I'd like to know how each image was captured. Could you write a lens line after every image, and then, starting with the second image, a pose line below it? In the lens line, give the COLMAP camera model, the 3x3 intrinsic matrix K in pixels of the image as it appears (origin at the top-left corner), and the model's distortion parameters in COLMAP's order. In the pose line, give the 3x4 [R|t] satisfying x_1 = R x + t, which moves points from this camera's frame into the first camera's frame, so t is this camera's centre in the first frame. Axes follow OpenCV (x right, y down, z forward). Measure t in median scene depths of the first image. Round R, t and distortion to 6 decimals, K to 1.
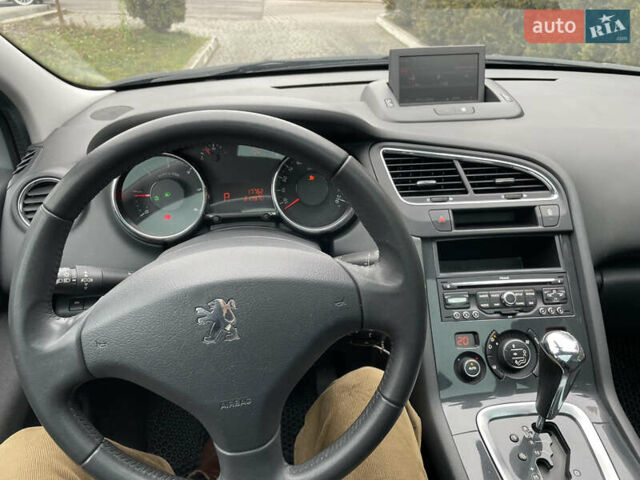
lens RADIAL K [[503.3, 0, 313.8], [0, 503.3, 226.8], [0, 0, 1]] dist [0.031627, -0.011046]
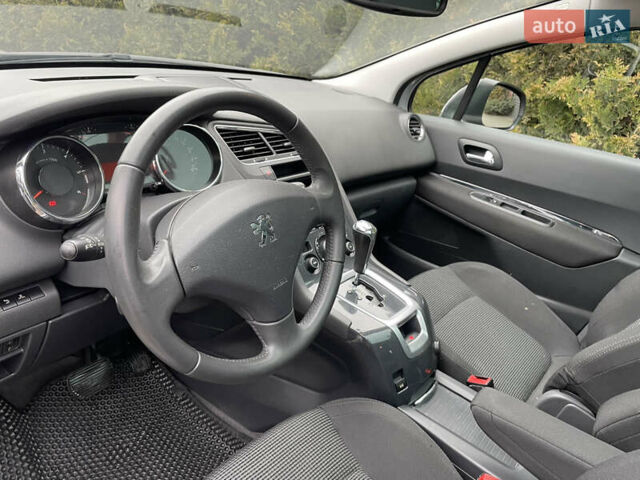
lens RADIAL K [[503.3, 0, 321.6], [0, 503.3, 241.9], [0, 0, 1]] dist [0.031627, -0.011046]
pose [[0.672396, -0.208245, 0.710295, -0.673579], [0.202377, 0.974766, 0.094204, 0.069818], [-0.711989, 0.080405, 0.697572, -0.079533]]
